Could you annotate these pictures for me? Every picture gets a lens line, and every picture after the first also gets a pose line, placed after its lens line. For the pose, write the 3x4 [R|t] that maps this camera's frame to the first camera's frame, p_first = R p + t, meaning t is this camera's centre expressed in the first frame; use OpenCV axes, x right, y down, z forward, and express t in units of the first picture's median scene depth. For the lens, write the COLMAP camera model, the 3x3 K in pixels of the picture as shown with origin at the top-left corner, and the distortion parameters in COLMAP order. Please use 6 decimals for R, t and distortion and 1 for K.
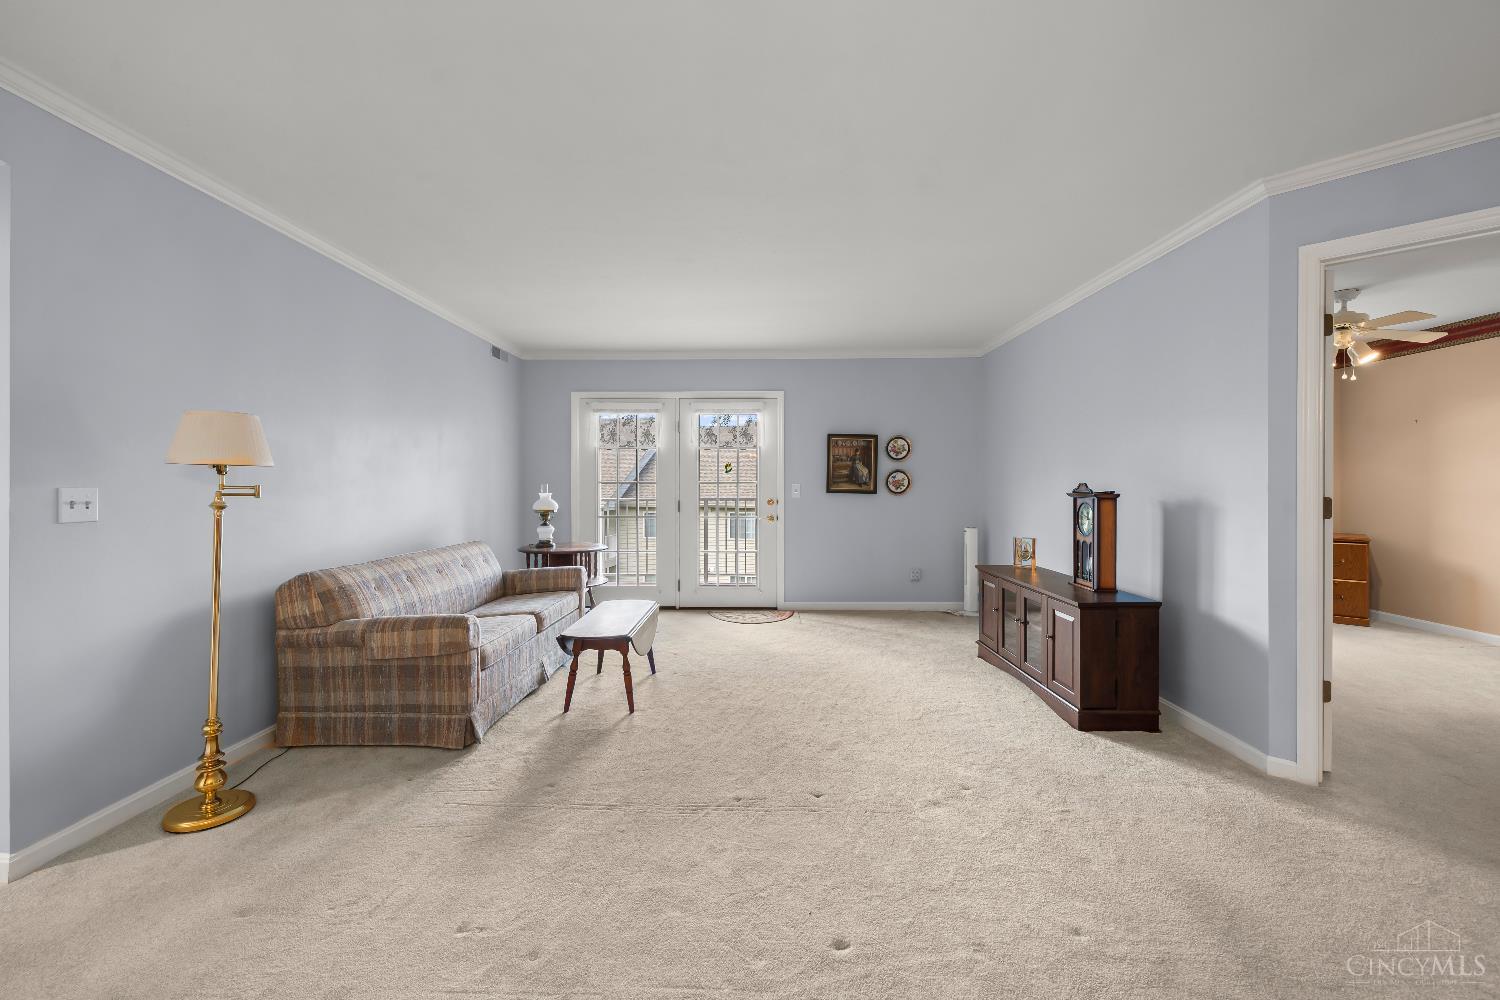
lens RADIAL K [[613.3, 0, 745.5], [0, 613.3, 495.8], [0, 0, 1]] dist [-0.000630, 0.000023]
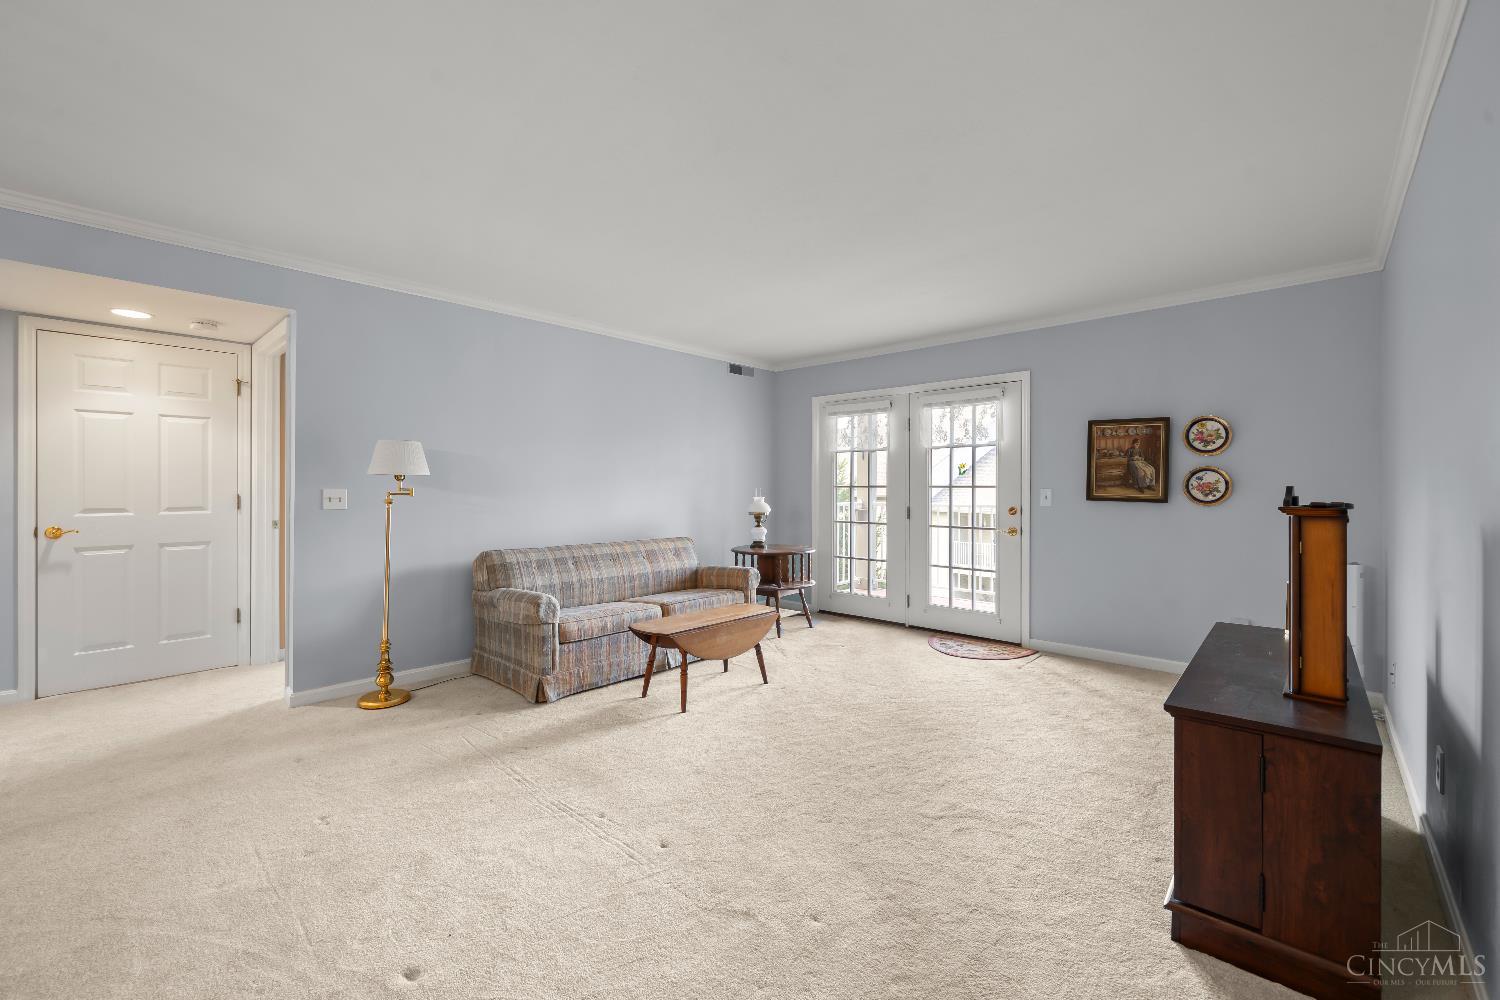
lens RADIAL K [[613.3, 0, 745.5], [0, 613.3, 495.8], [0, 0, 1]] dist [-0.000630, 0.000023]
pose [[0.746630, 0.009311, -0.665174, 0.353065], [-0.014473, 0.999893, -0.002248, -0.003164], [0.665082, 0.011305, 0.746685, 0.191016]]
